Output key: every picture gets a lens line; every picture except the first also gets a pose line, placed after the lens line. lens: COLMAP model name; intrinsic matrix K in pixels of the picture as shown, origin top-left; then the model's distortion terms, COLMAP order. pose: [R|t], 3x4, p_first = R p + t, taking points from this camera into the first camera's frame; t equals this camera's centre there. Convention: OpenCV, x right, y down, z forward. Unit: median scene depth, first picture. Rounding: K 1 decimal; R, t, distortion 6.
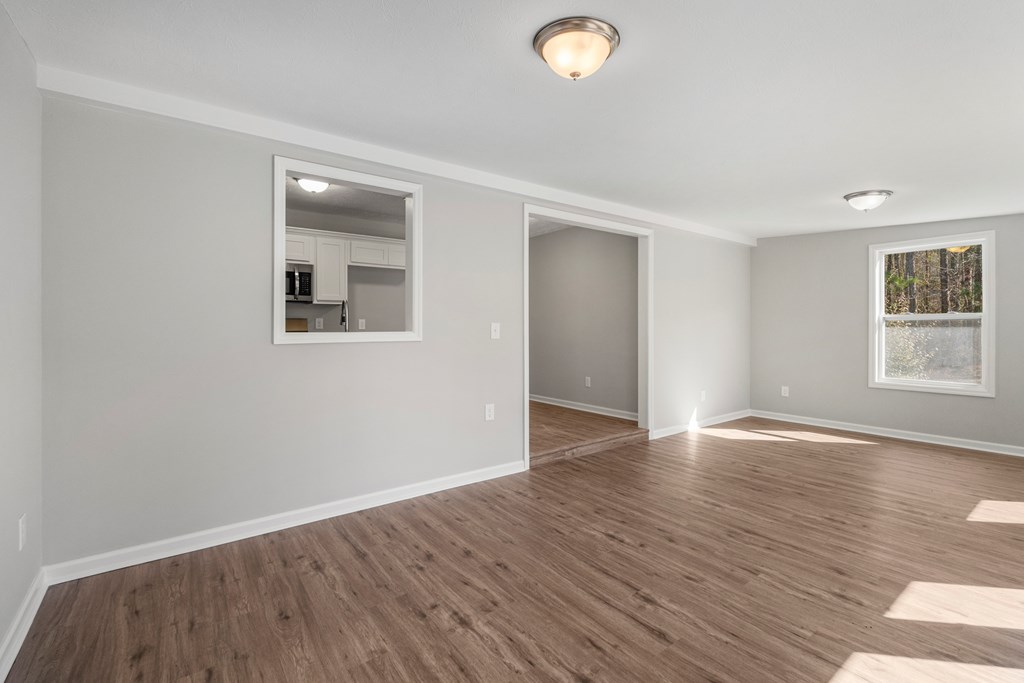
lens RADIAL K [[451.5, 0, 512.5], [0, 451.5, 336.3], [0, 0, 1]] dist [0.000896, 0.000822]
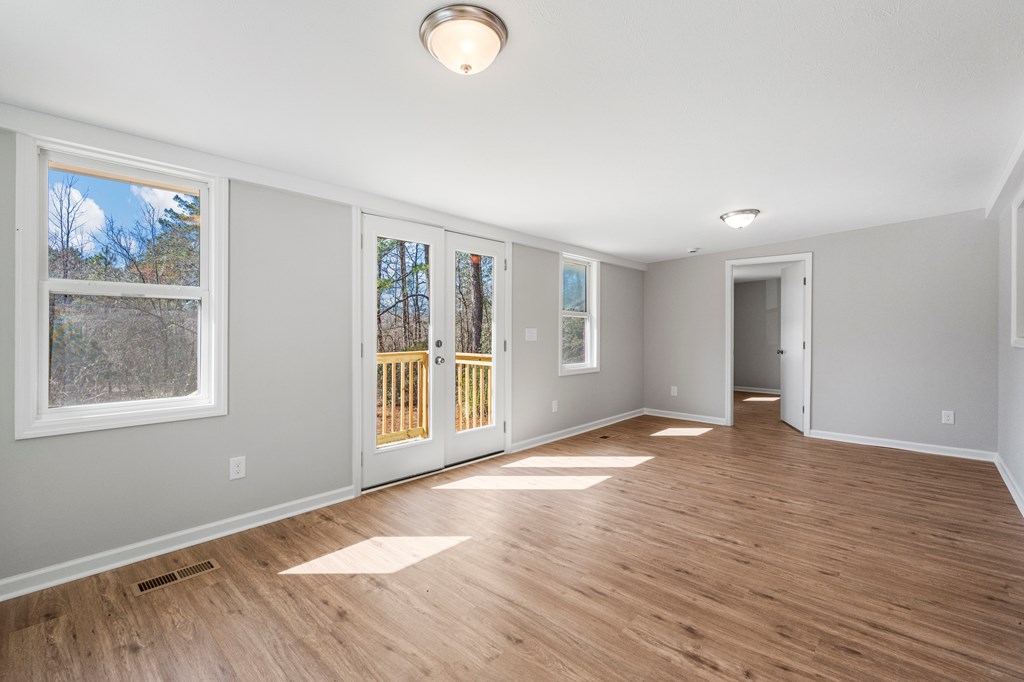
lens RADIAL K [[451.5, 0, 512.5], [0, 451.5, 335.8], [0, 0, 1]] dist [0.000896, 0.000822]
pose [[-0.981465, -0.005486, -0.191565, 1.159038], [-0.010592, 0.999615, 0.025642, -0.034071], [0.191350, 0.027196, -0.981145, 2.018755]]
